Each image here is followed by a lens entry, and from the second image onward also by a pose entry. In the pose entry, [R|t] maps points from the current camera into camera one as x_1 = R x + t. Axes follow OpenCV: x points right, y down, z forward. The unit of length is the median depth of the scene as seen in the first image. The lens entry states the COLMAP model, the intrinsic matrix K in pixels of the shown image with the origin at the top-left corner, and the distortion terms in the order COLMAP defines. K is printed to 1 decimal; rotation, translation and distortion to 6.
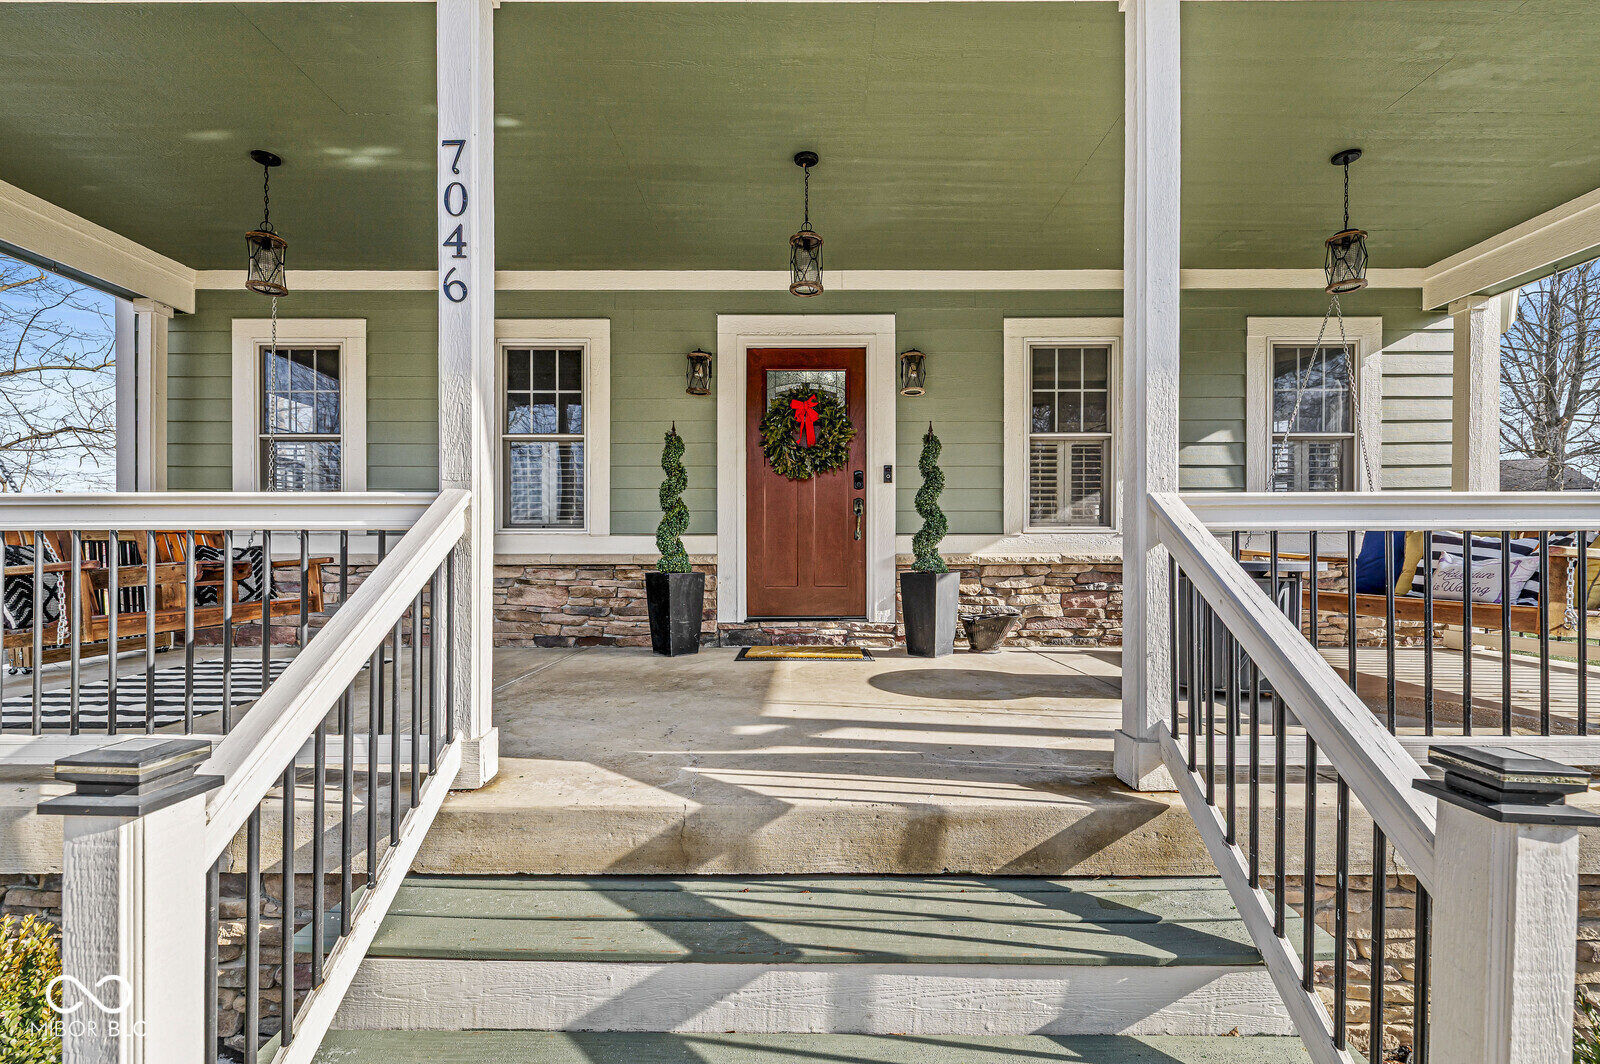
lens RADIAL K [[696.6, 0, 795.8], [0, 696.6, 543.2], [0, 0, 1]] dist [0.002894, 0.000185]
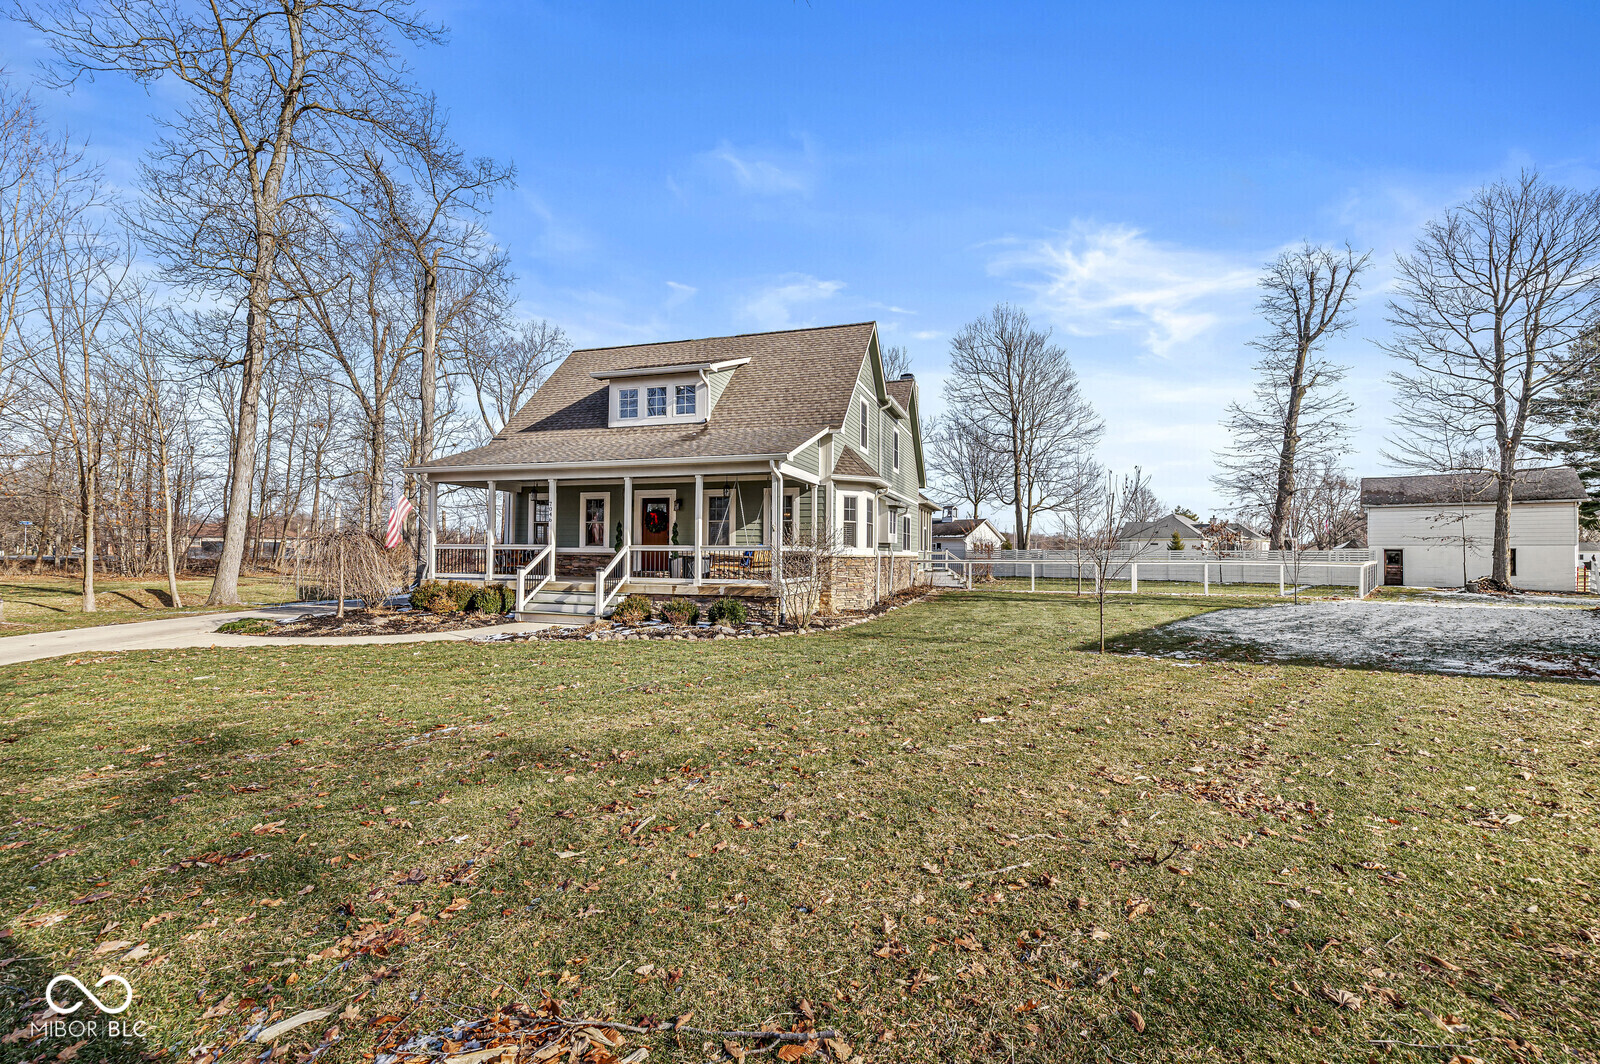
lens RADIAL K [[696.6, 0, 815.9], [0, 696.6, 531.5], [0, 0, 1]] dist [0.002894, 0.000185]
pose [[0.956635, 0.001356, -0.291287, 1.973869], [-0.000916, 0.999998, 0.001648, -0.109397], [0.291288, -0.001310, 0.956634, -2.387287]]
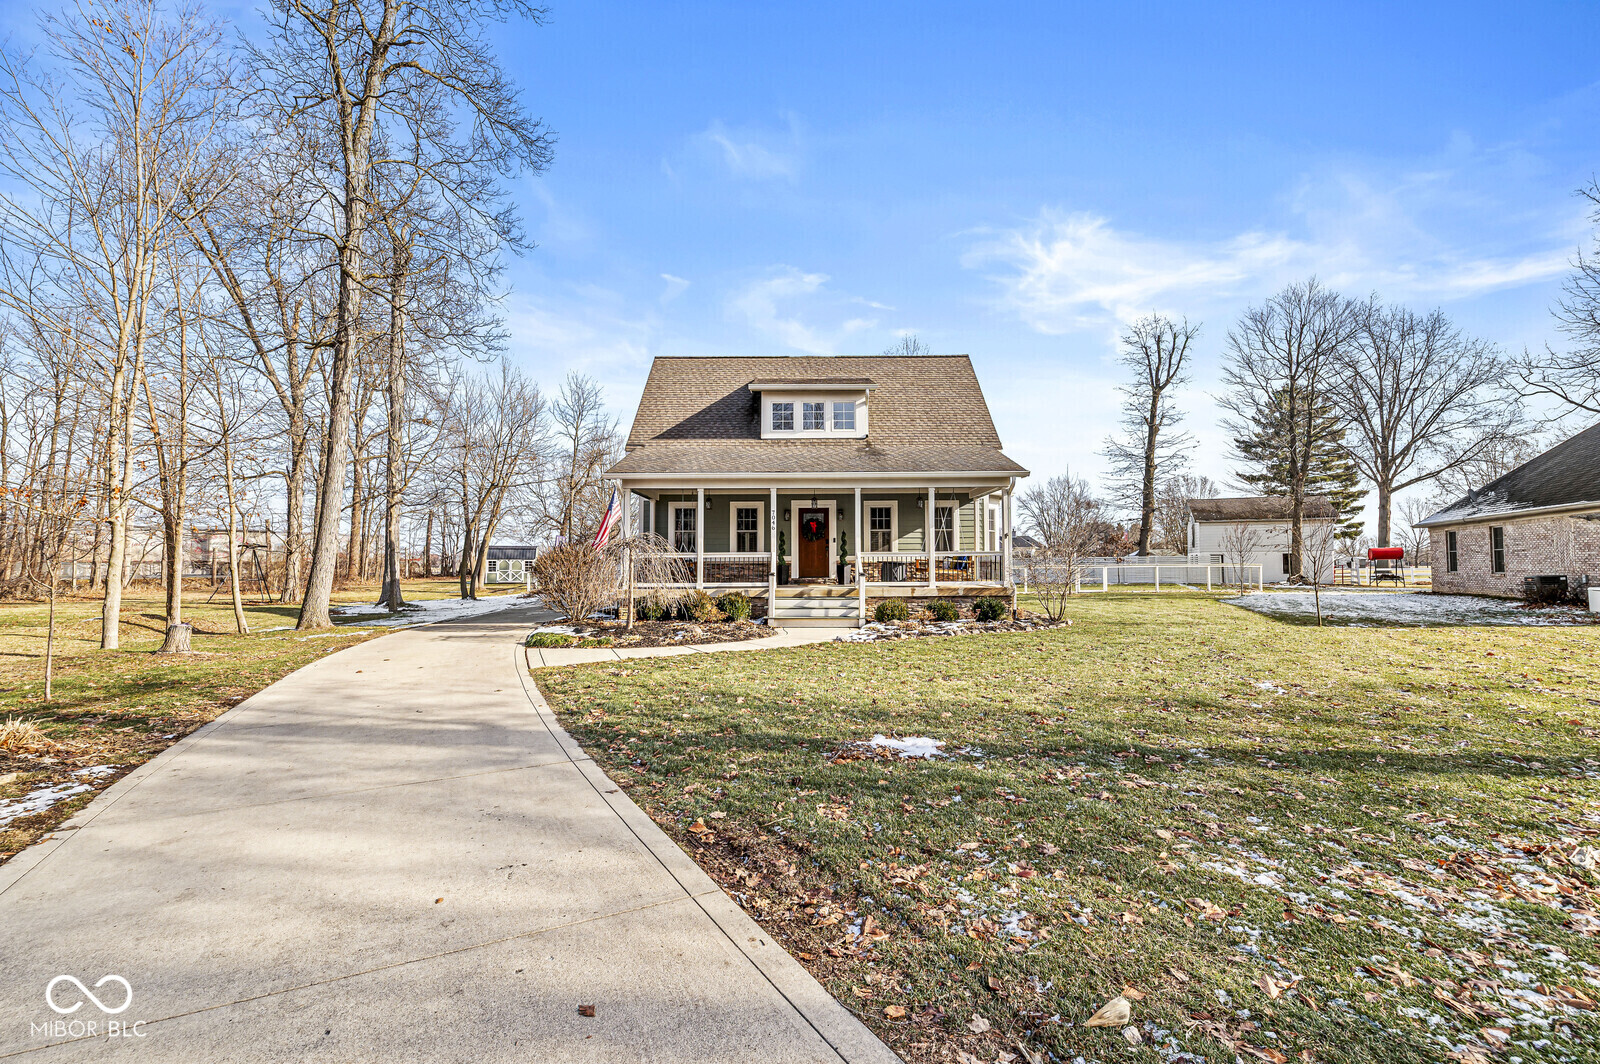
lens RADIAL K [[696.6, 0, 799.0], [0, 696.6, 527.3], [0, 0, 1]] dist [0.002894, 0.000185]
pose [[0.999852, -0.003025, 0.016963, -0.136612], [0.003430, 0.999709, -0.023898, -0.080248], [-0.016886, 0.023953, 0.999570, -2.967056]]
